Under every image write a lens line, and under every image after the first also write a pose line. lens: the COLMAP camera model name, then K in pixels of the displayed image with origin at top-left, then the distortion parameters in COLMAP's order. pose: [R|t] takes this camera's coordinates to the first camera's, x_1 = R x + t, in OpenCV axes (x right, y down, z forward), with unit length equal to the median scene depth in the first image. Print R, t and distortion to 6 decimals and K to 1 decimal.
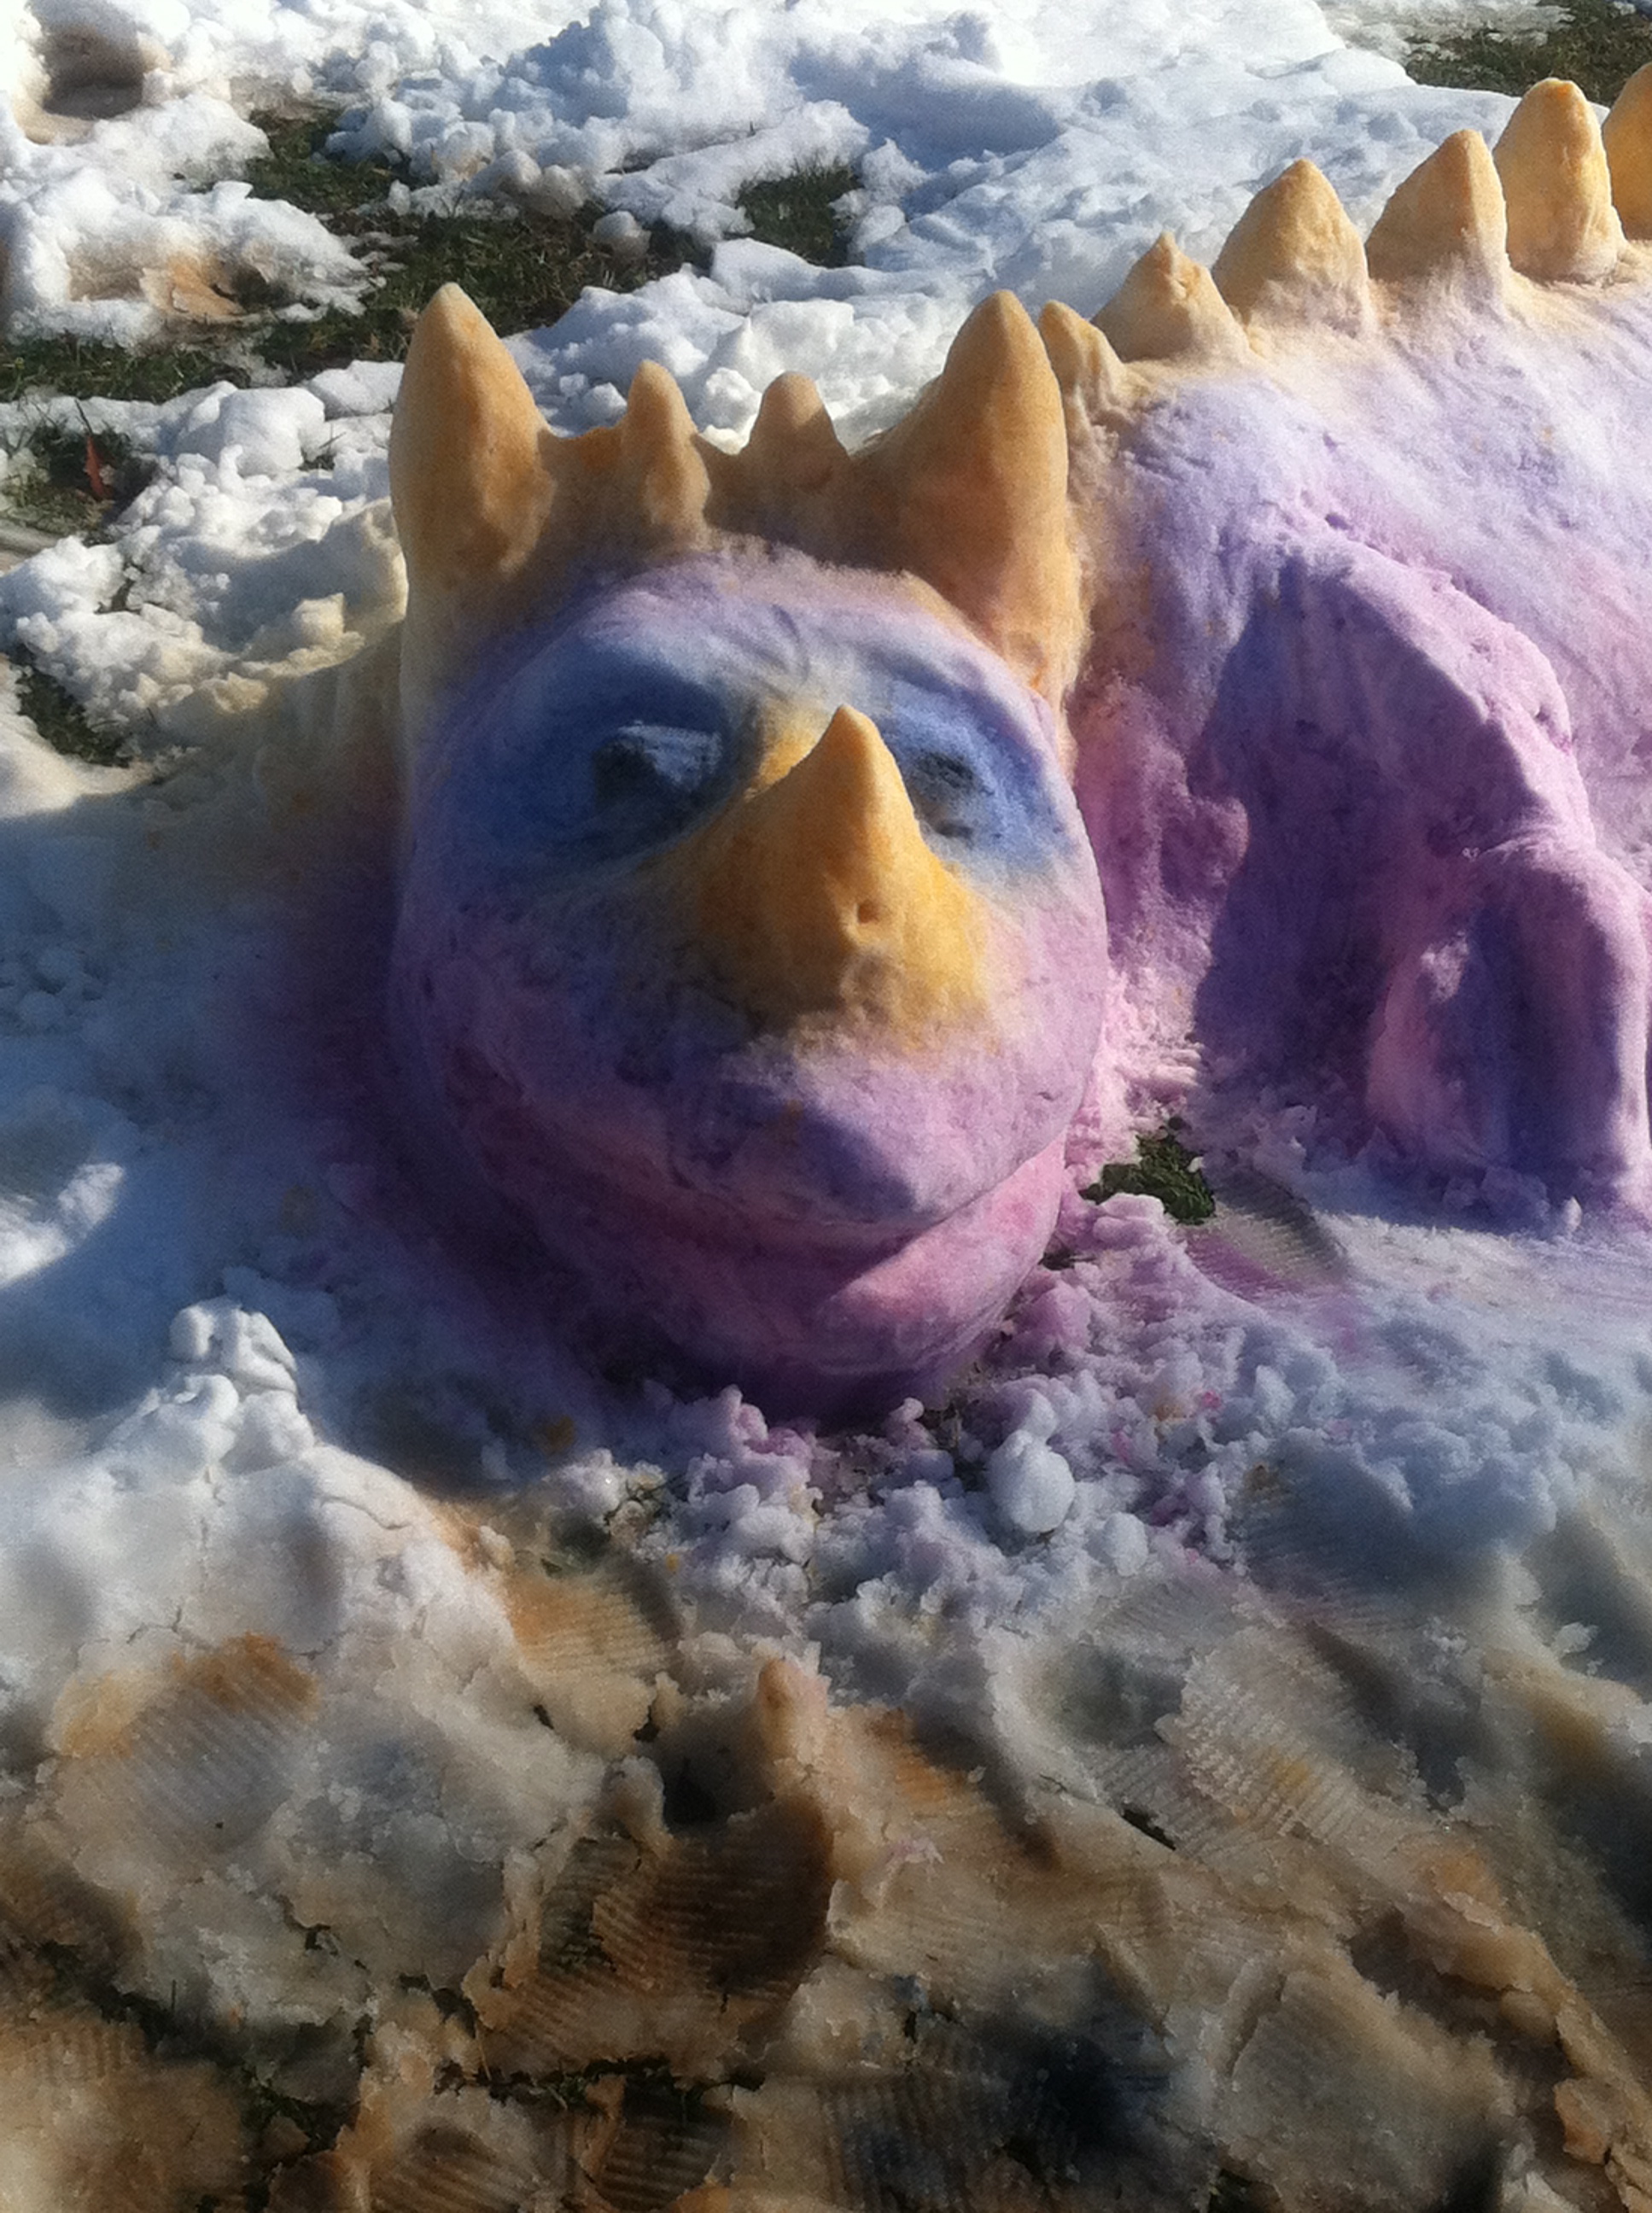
lens RADIAL K [[3544.9, 0, 866.9], [0, 3544.9, 1102.4], [0, 0, 1]] dist [0.041464, 0.060371]
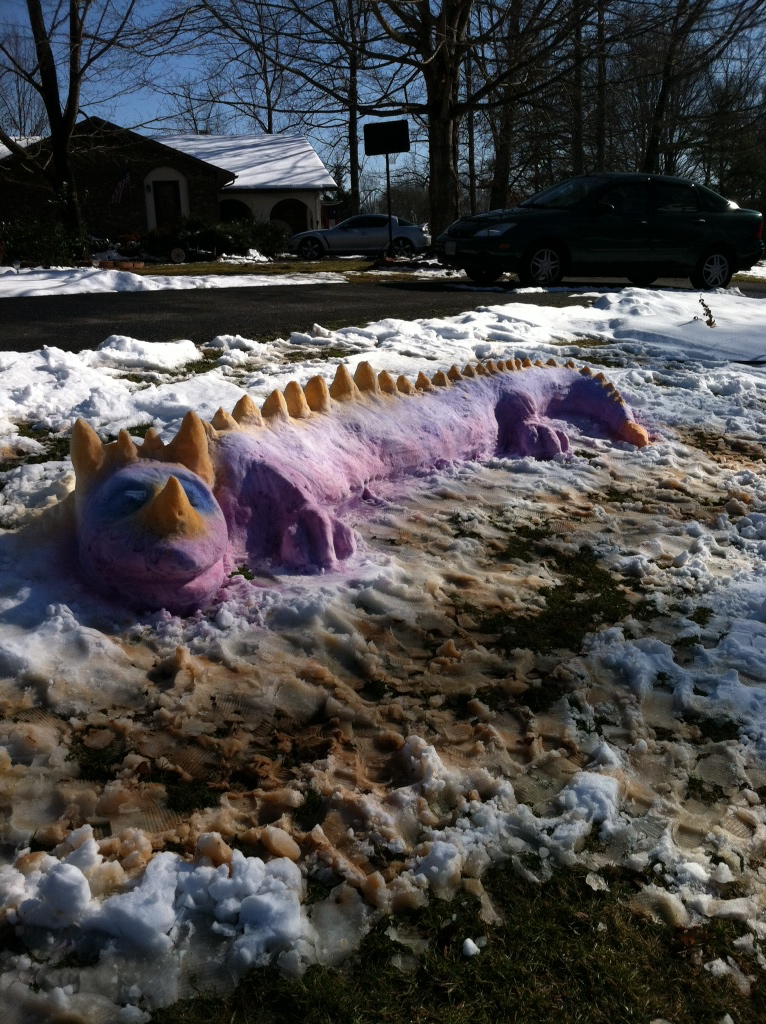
lens RADIAL K [[925.3, 0, 372.0], [0, 925.3, 515.2], [0, 0, 1]] dist [0.061673, -0.188086]
pose [[0.964613, -0.098502, 0.244580, -0.059407], [0.151814, 0.965899, -0.209742, 0.267043], [-0.215579, 0.239450, 0.946673, -0.338362]]
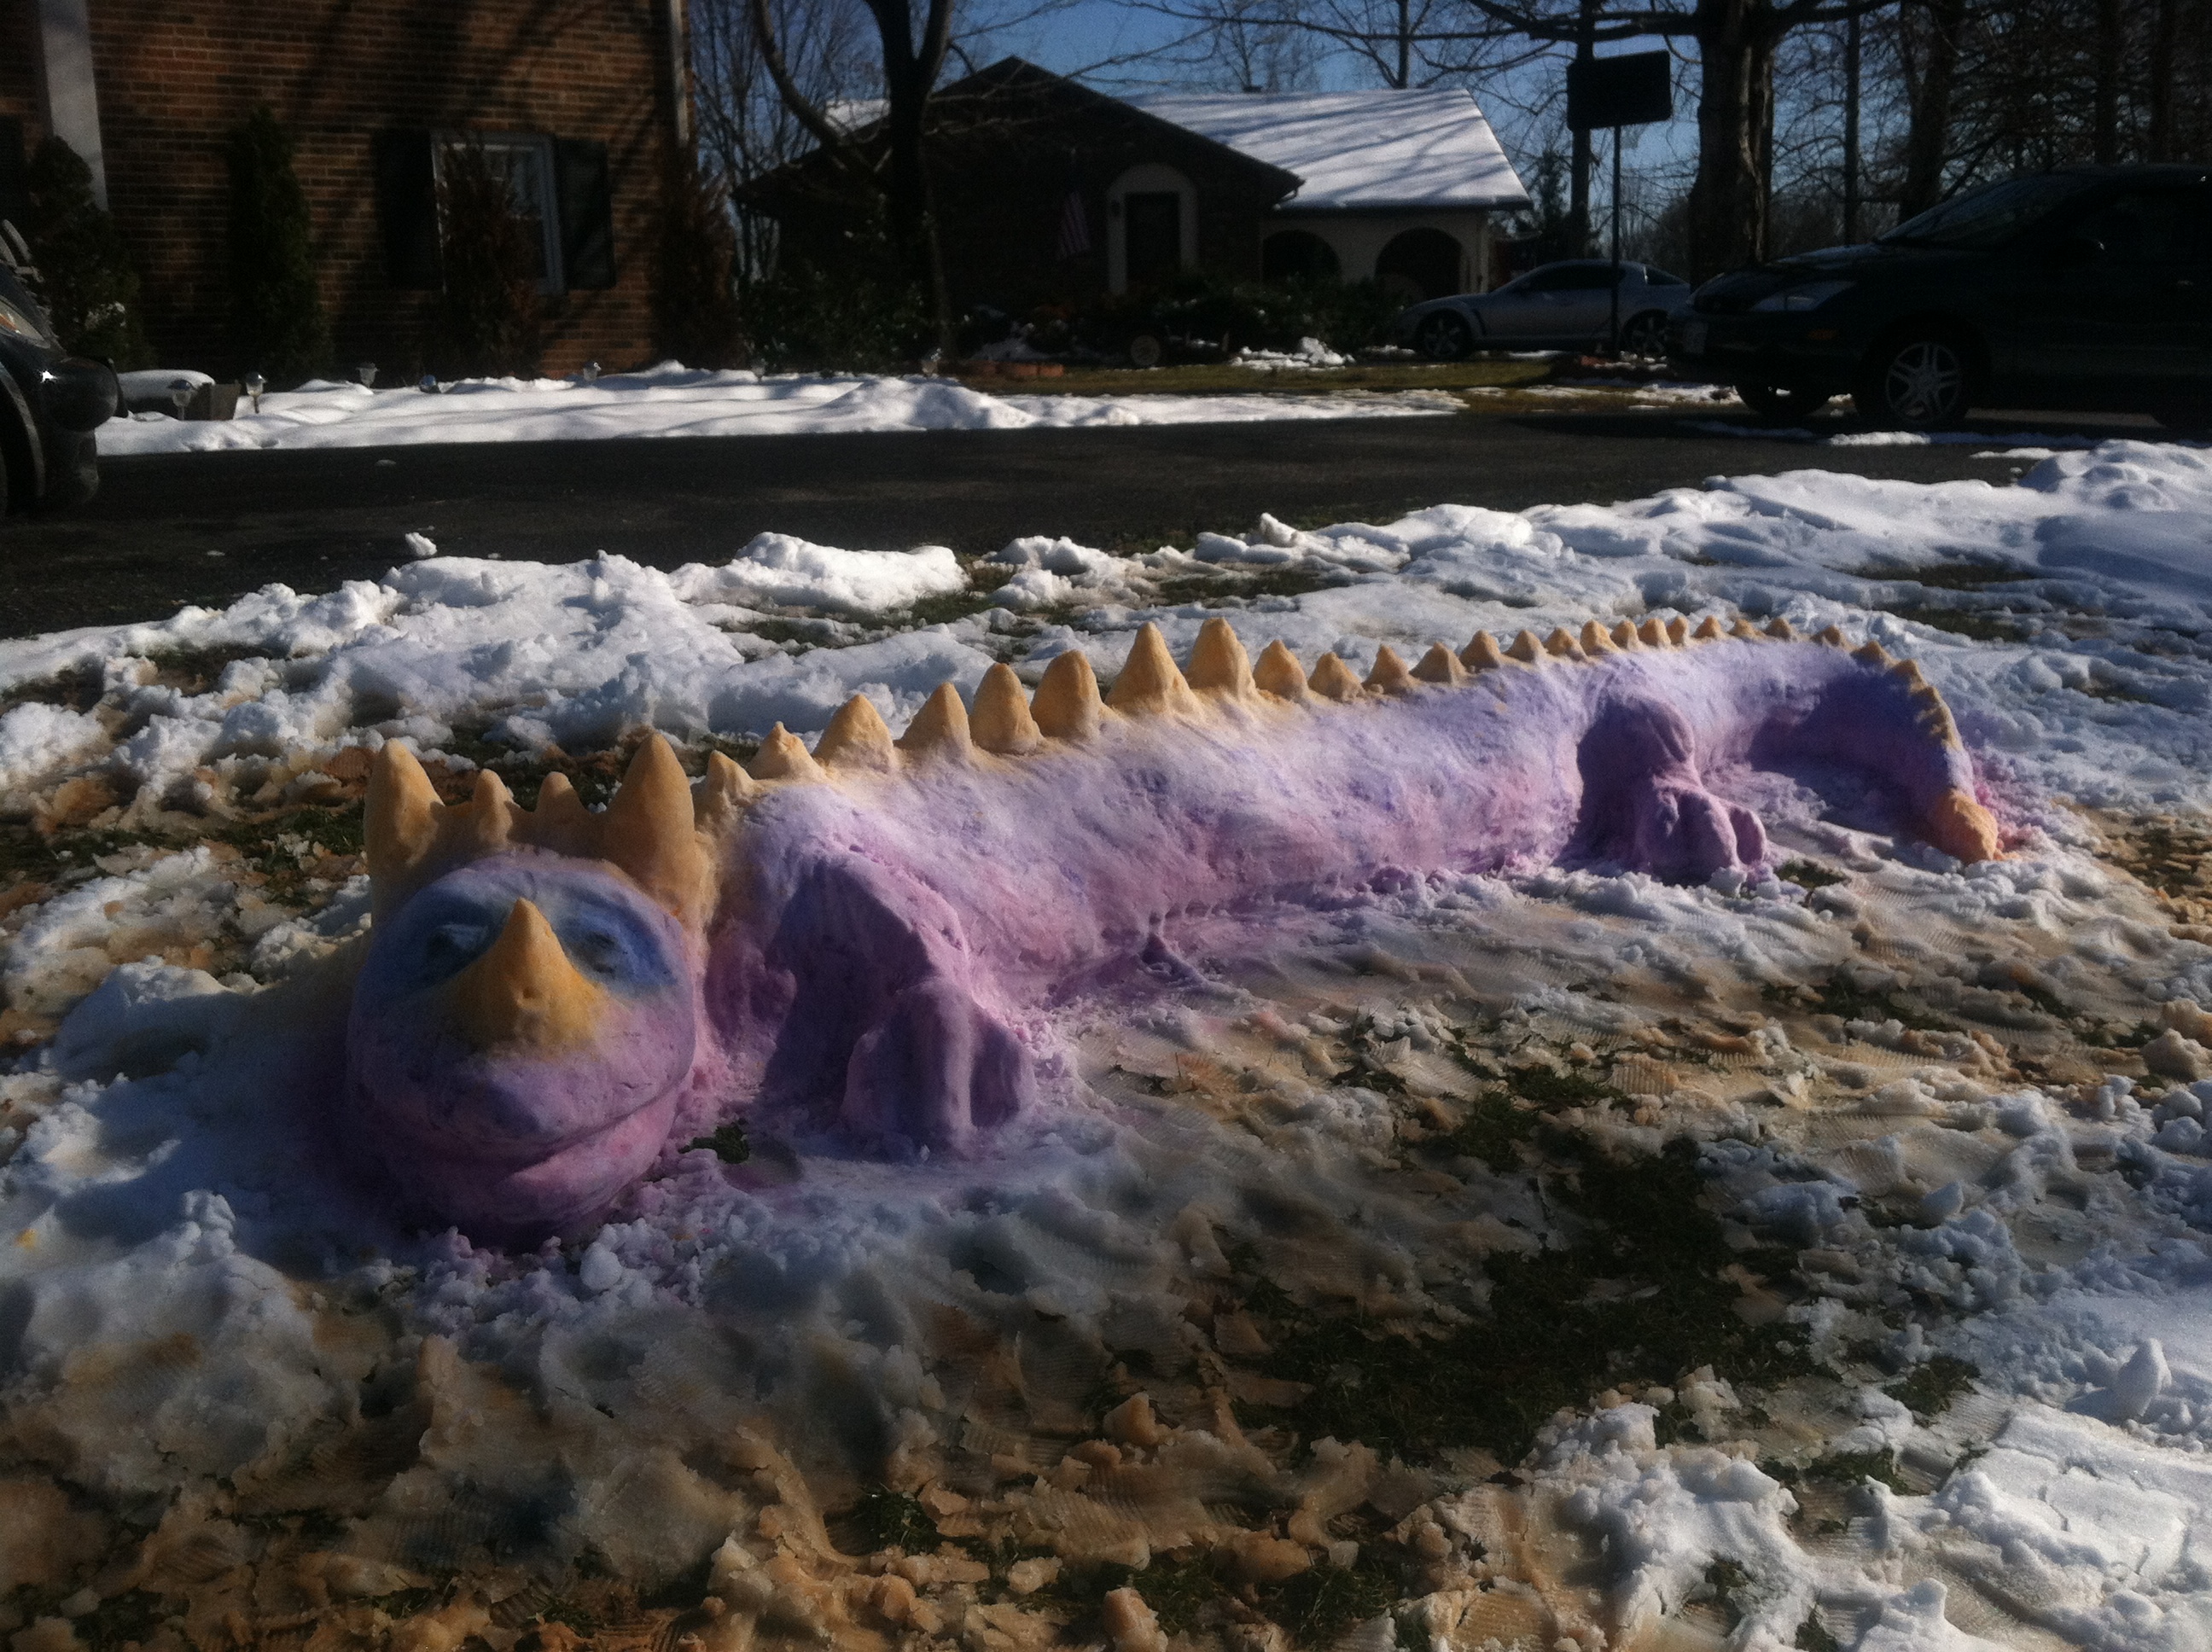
lens RADIAL K [[2029.0, 0, 1133.8], [0, 2029.0, 831.0], [0, 0, 1]] dist [0.128533, -0.423477]
pose [[0.999162, -0.029265, 0.028627, 0.312680], [0.035938, 0.961916, -0.270973, 0.187660], [-0.019606, 0.271775, 0.962161, -0.188481]]
